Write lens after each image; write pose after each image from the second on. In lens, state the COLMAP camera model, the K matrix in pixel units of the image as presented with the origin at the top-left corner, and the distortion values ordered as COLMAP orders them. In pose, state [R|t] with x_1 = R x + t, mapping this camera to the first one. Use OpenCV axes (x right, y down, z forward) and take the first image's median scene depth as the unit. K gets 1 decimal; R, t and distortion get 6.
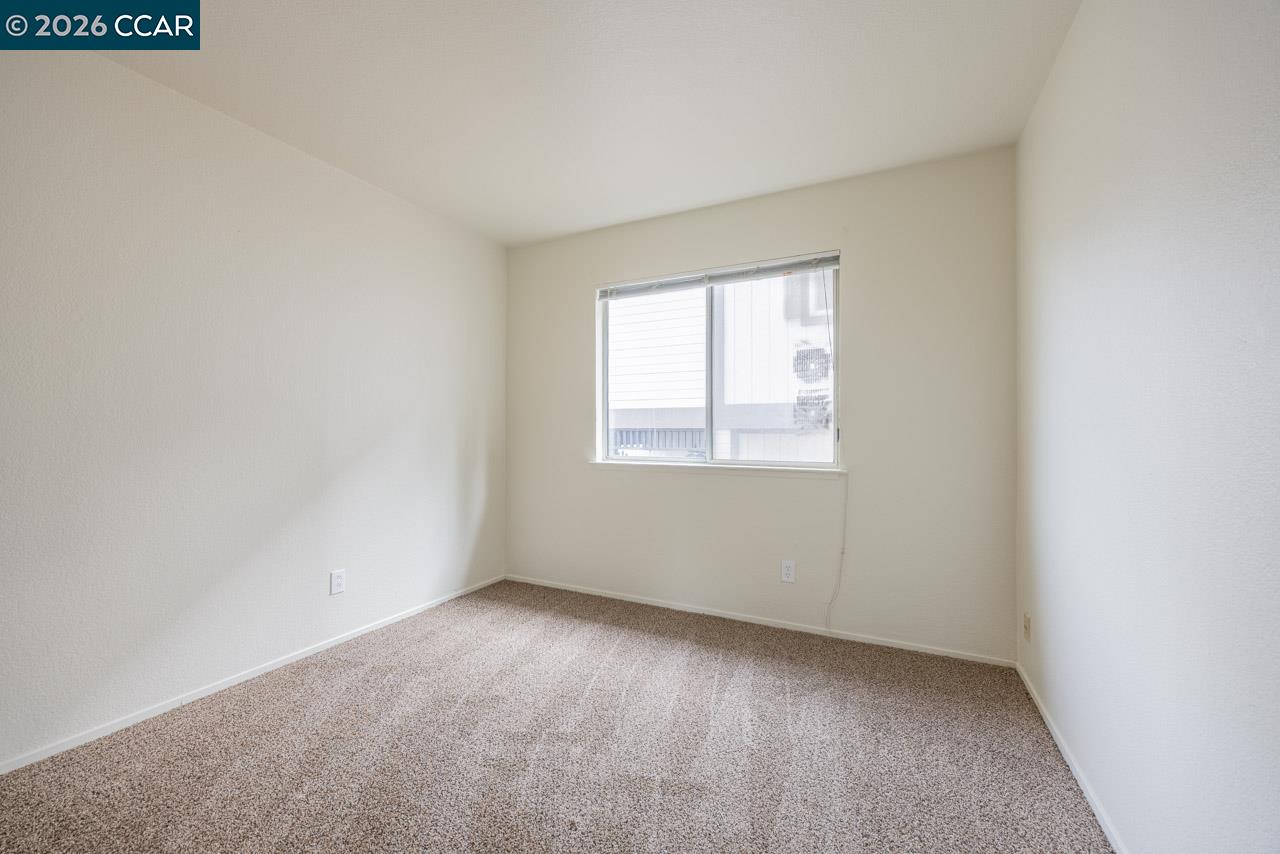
lens RADIAL K [[510.6, 0, 640.0], [0, 510.6, 427.0], [0, 0, 1]] dist [0.000513, 0.000011]
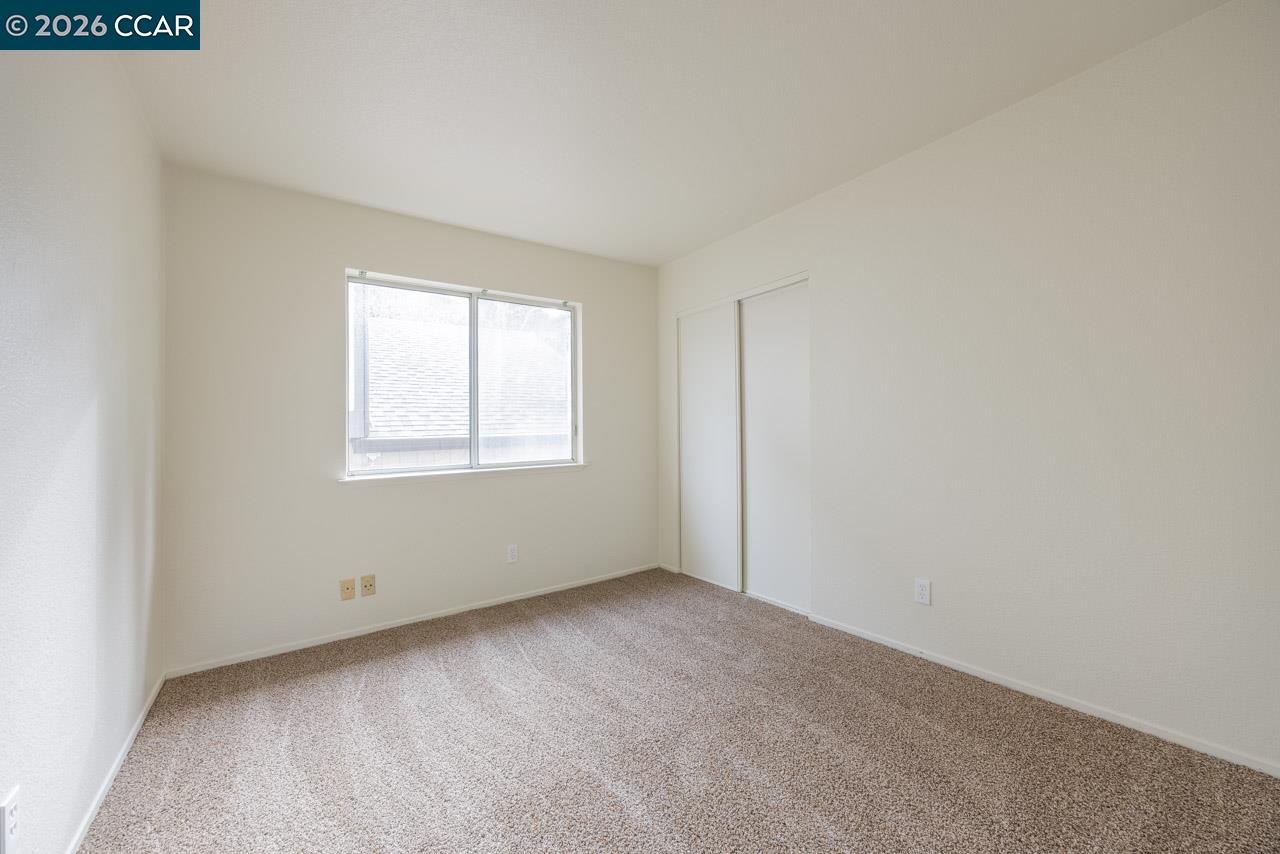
lens RADIAL K [[485.4, 0, 640.0], [0, 485.4, 427.0], [0, 0, 1]] dist [-0.000540, 0.000081]
pose [[0.470849, -0.010967, 0.882146, -0.612853], [0.003863, 0.999939, 0.010370, -0.023508], [-0.882206, -0.001475, 0.470862, 0.224759]]
